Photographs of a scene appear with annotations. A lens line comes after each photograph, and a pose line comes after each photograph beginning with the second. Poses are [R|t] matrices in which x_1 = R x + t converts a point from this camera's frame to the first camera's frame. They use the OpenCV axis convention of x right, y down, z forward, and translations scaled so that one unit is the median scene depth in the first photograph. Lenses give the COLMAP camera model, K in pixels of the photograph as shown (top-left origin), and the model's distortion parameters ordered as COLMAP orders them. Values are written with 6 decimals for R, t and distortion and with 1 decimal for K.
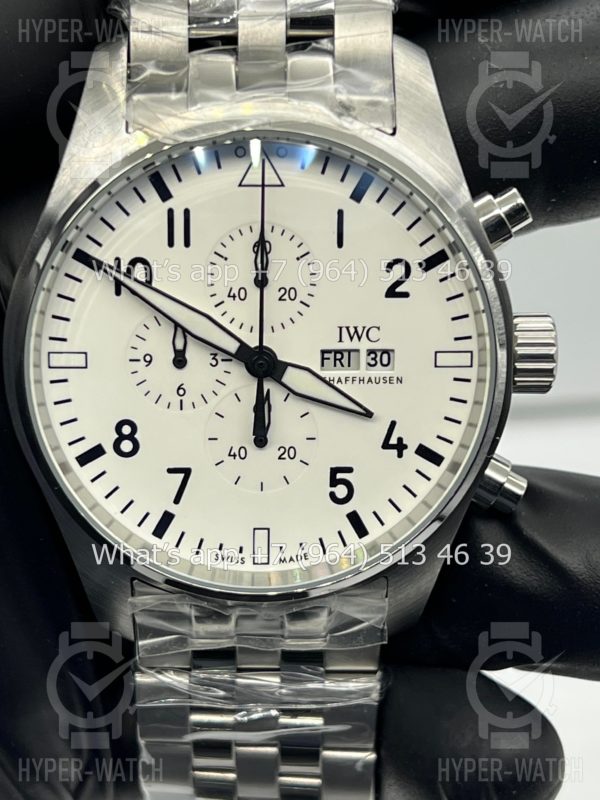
lens RADIAL K [[2036.4, 0, 300.0], [0, 2036.4, 400.0], [0, 0, 1]] dist [0.312887, -0.389946]
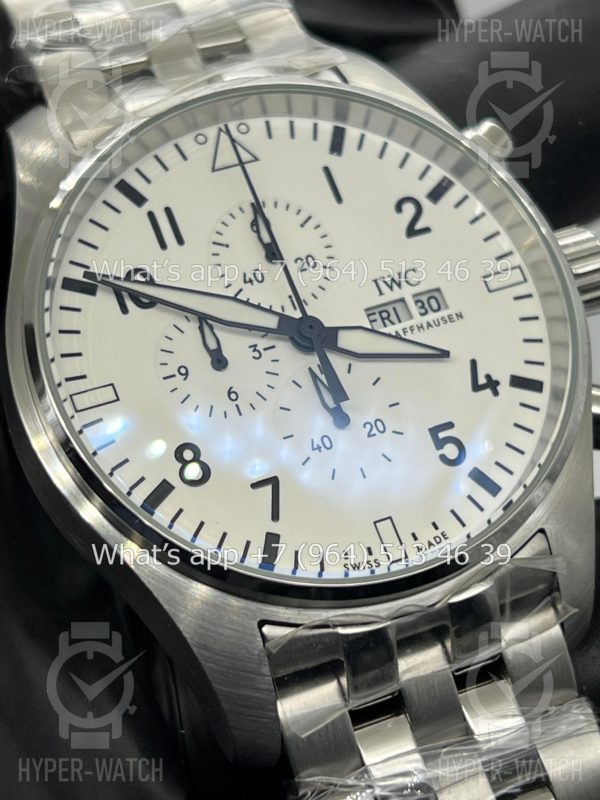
lens RADIAL K [[2036.4, 0, 300.0], [0, 2036.4, 400.0], [0, 0, 1]] dist [0.312887, -0.389946]
pose [[0.916340, -0.280303, 0.285921, -0.274580], [0.390694, 0.782221, -0.485272, 0.417124], [-0.087631, 0.556381, 0.826293, 0.304568]]
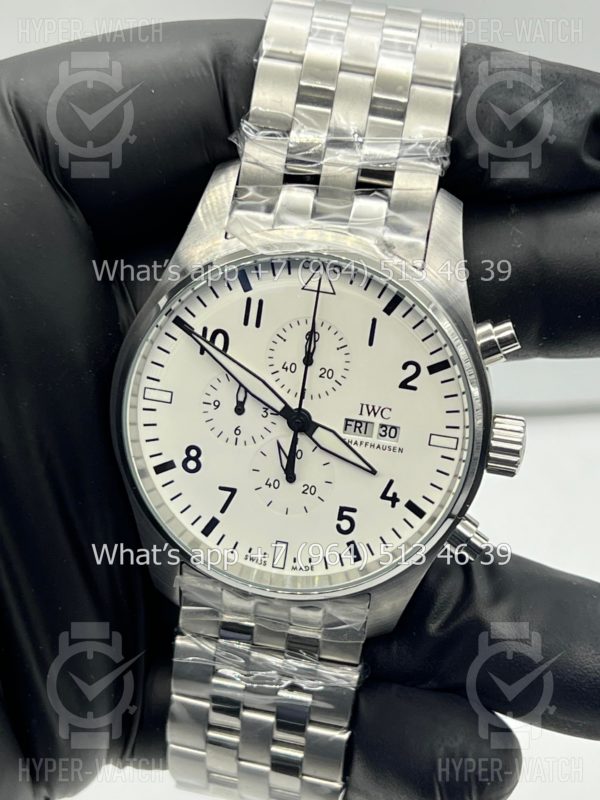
lens RADIAL K [[2036.4, 0, 300.0], [0, 2036.4, 400.0], [0, 0, 1]] dist [0.312887, -0.389946]
pose [[0.982448, 0.162430, -0.091717, 0.100888], [-0.158525, 0.986167, 0.048417, -0.095826], [0.098313, -0.033028, 0.994607, -0.320980]]
